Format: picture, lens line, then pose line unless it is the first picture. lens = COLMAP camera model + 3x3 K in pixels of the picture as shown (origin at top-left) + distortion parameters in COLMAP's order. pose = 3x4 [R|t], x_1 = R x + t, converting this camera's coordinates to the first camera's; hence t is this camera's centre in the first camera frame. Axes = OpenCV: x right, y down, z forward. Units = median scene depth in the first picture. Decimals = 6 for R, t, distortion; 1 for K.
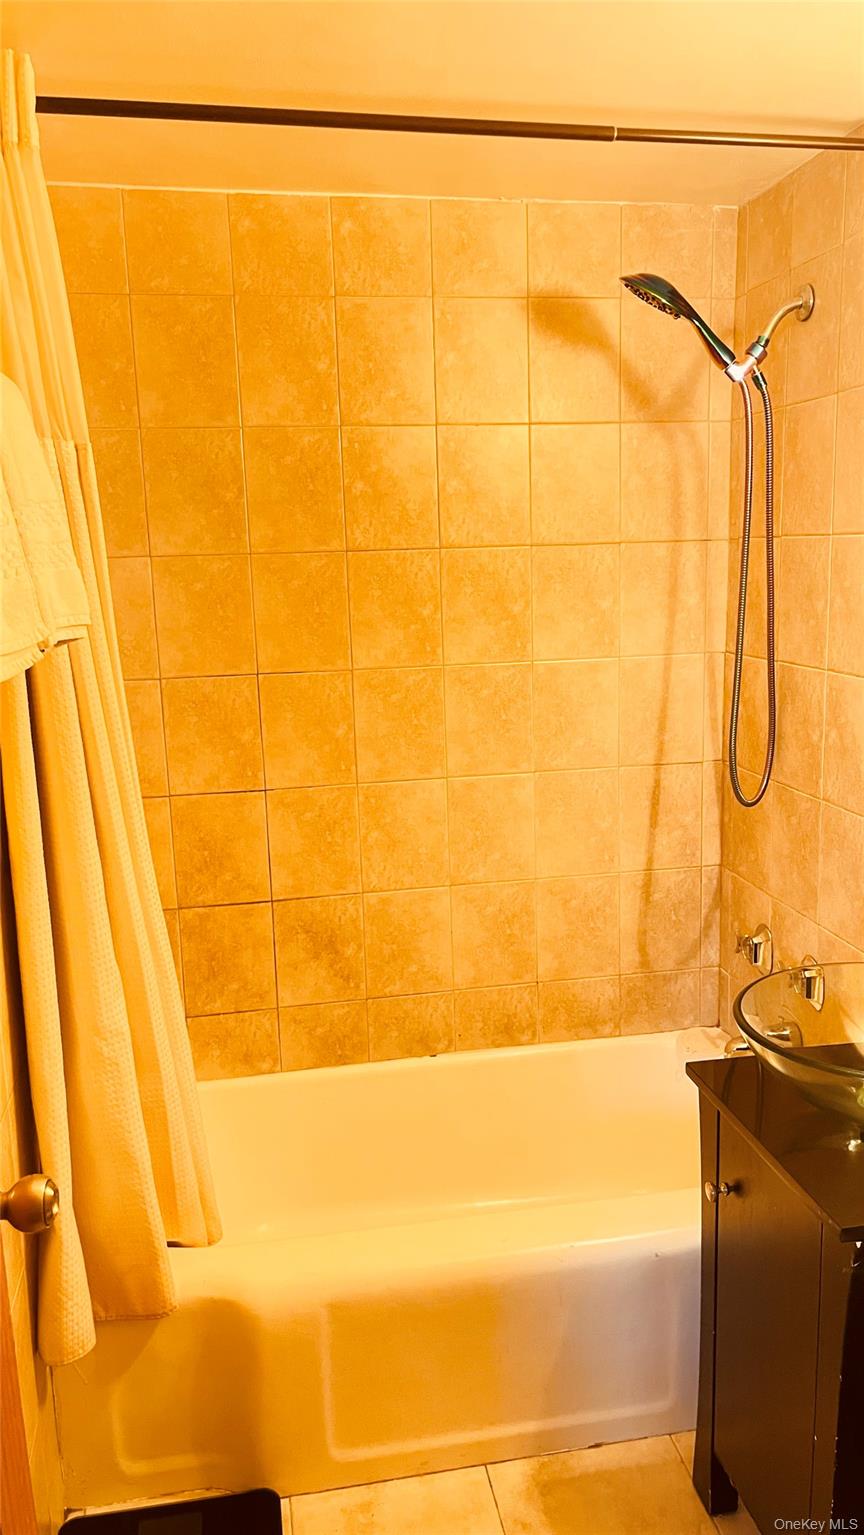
lens RADIAL K [[1157.1, 0, 424.5], [0, 1157.1, 778.7], [0, 0, 1]] dist [0.062588, -0.093788]
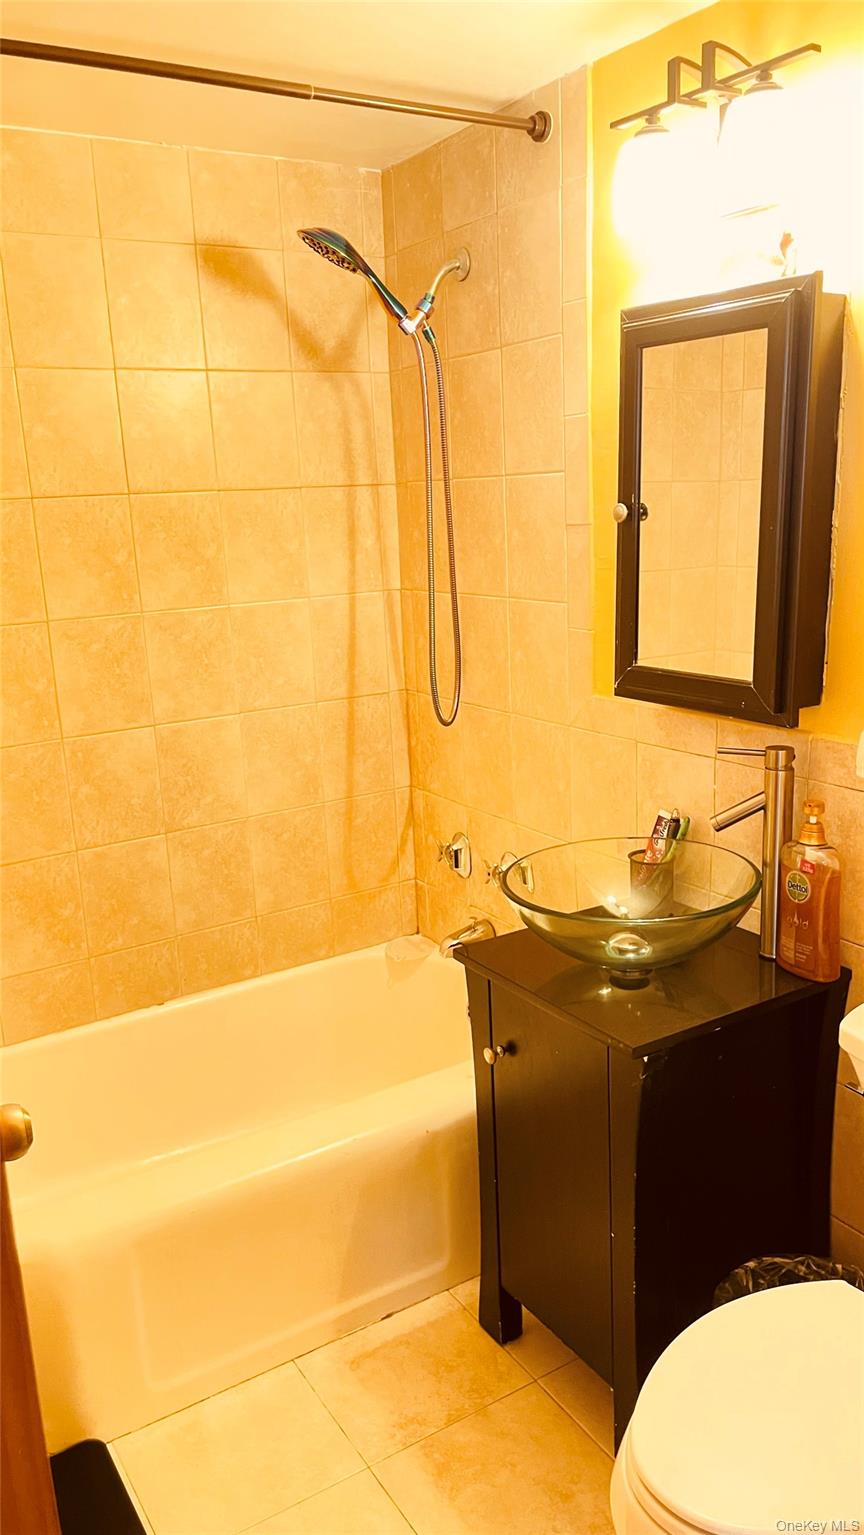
lens RADIAL K [[1157.1, 0, 420.8], [0, 1157.1, 769.1], [0, 0, 1]] dist [0.062588, -0.093788]
pose [[0.934010, -0.097657, 0.343639, -0.118574], [0.088790, 0.995186, 0.041488, 0.016004], [-0.346036, -0.008239, 0.938185, -0.022238]]
